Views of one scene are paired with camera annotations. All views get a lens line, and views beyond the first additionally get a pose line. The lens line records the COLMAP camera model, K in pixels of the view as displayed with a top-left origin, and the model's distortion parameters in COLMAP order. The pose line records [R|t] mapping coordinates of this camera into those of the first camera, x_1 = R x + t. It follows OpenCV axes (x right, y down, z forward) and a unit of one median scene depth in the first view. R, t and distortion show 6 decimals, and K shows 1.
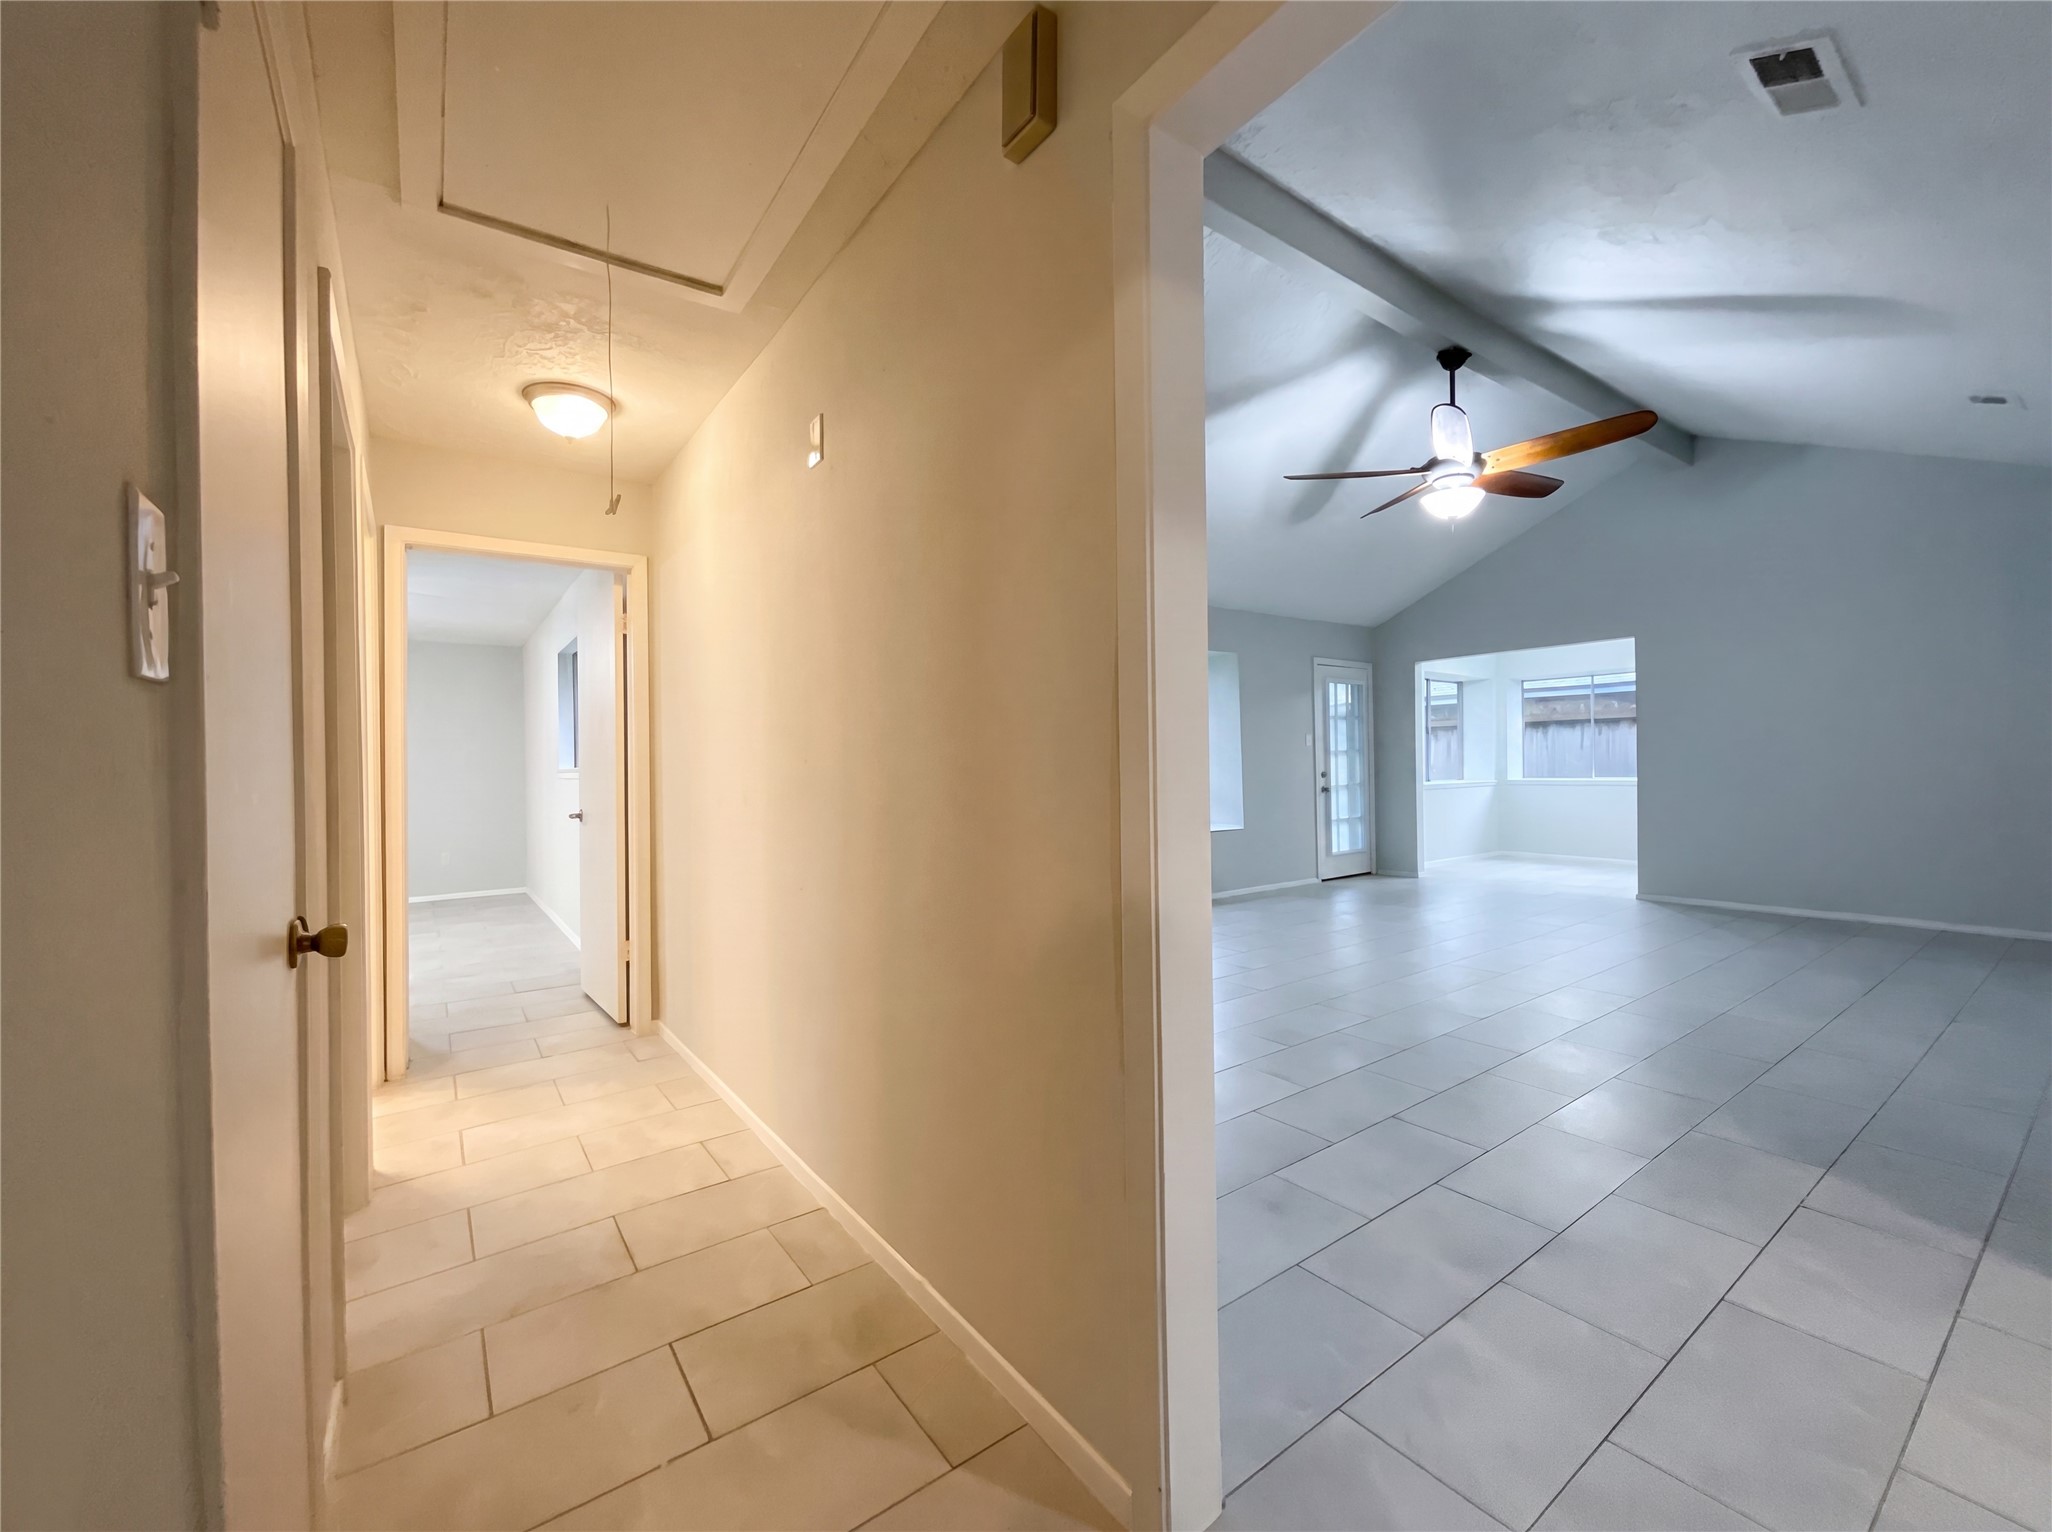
lens RADIAL K [[830.4, 0, 1029.9], [0, 830.4, 767.6], [0, 0, 1]] dist [-0.001382, 0.000260]
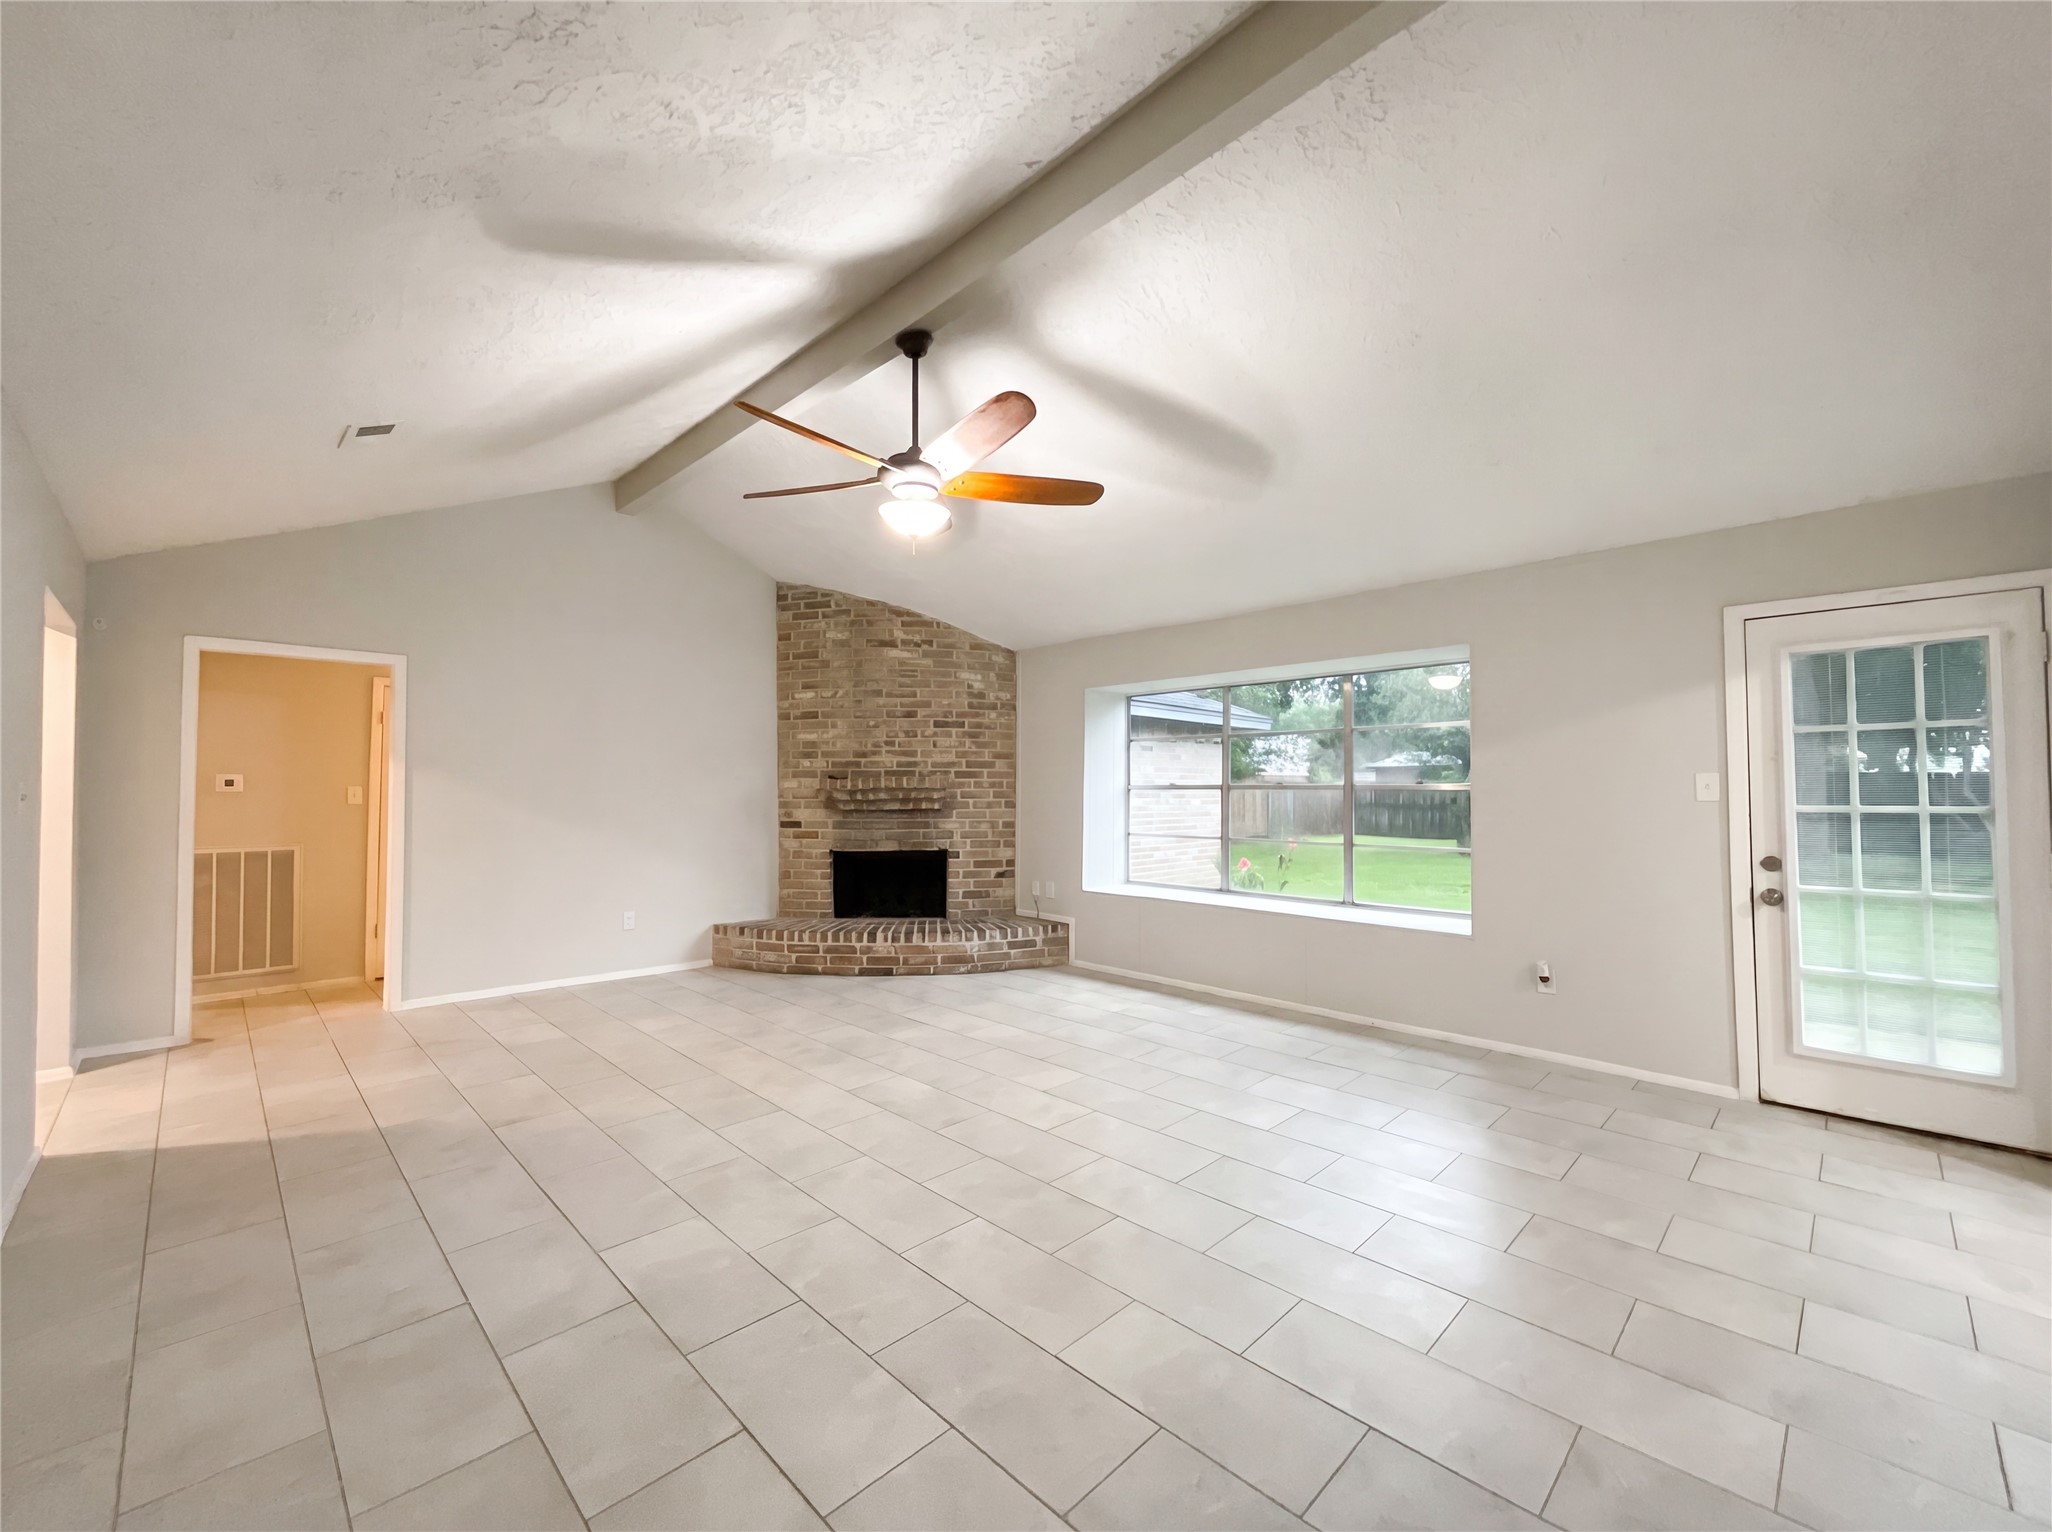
lens RADIAL K [[832.9, 0, 1023.4], [0, 832.9, 764.6], [0, 0, 1]] dist [-0.009215, 0.000200]
pose [[0.151620, -0.014342, -0.988335, 0.775692], [-0.001397, 0.999891, -0.014724, -0.039170], [0.988438, 0.003613, 0.151584, 0.574829]]
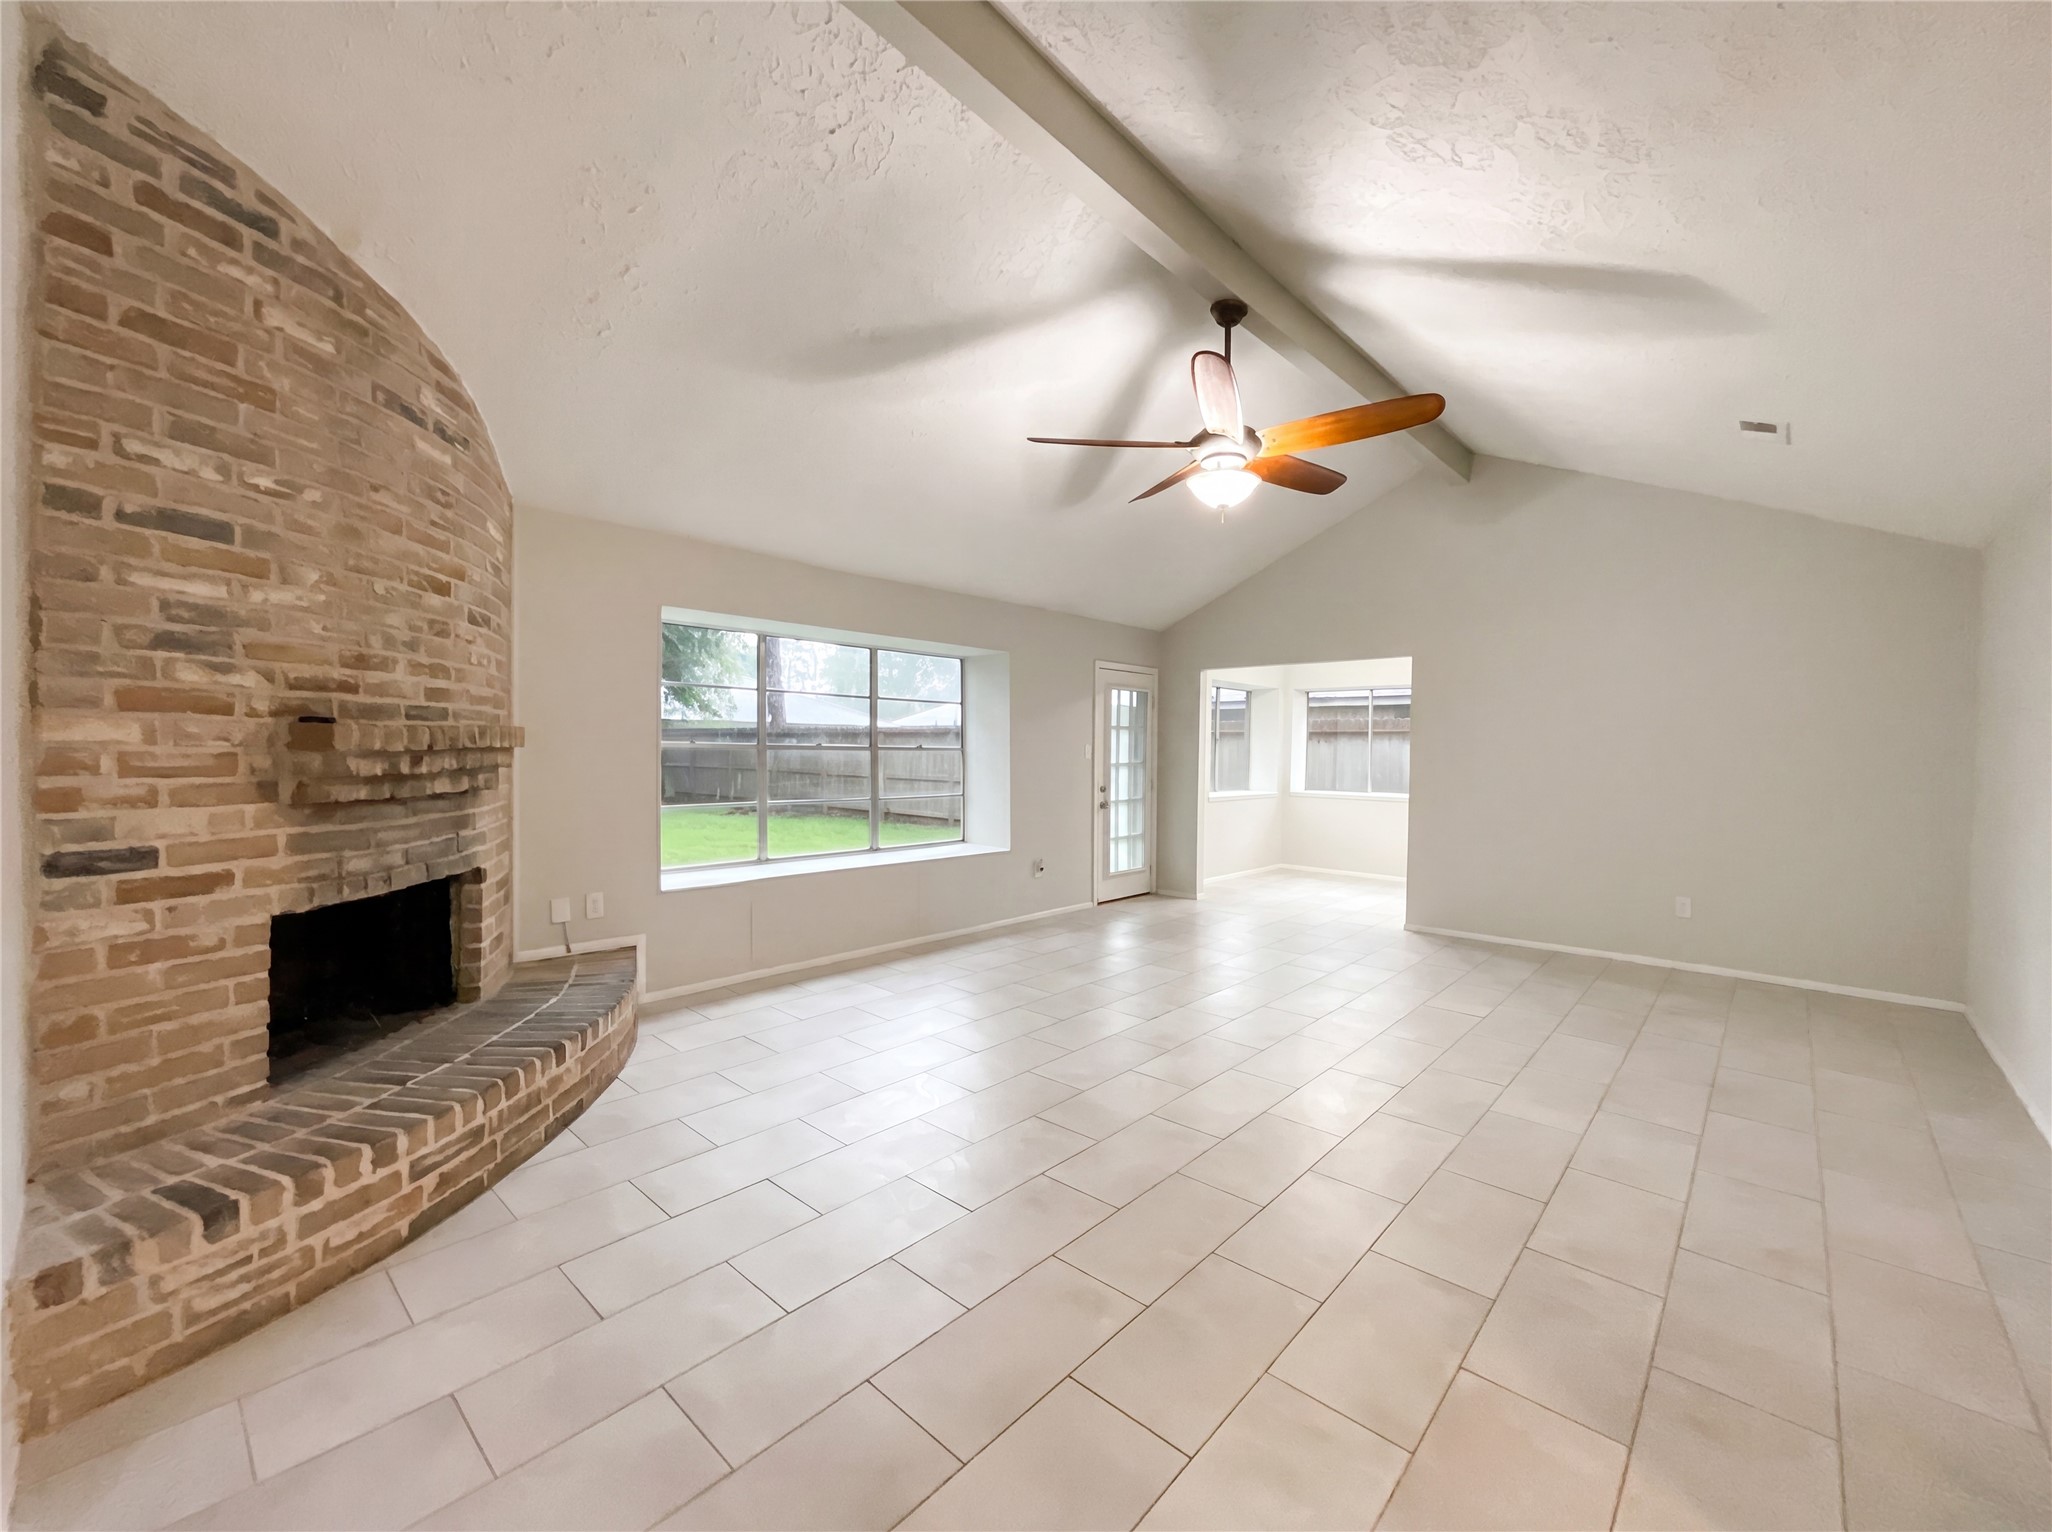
lens RADIAL K [[832.9, 0, 1023.4], [0, 832.9, 764.6], [0, 0, 1]] dist [-0.009215, 0.000200]
pose [[0.979367, 0.021041, 0.200991, 0.090561], [-0.024575, 0.999584, 0.015103, -0.031283], [-0.200590, -0.019730, 0.979477, 0.132935]]
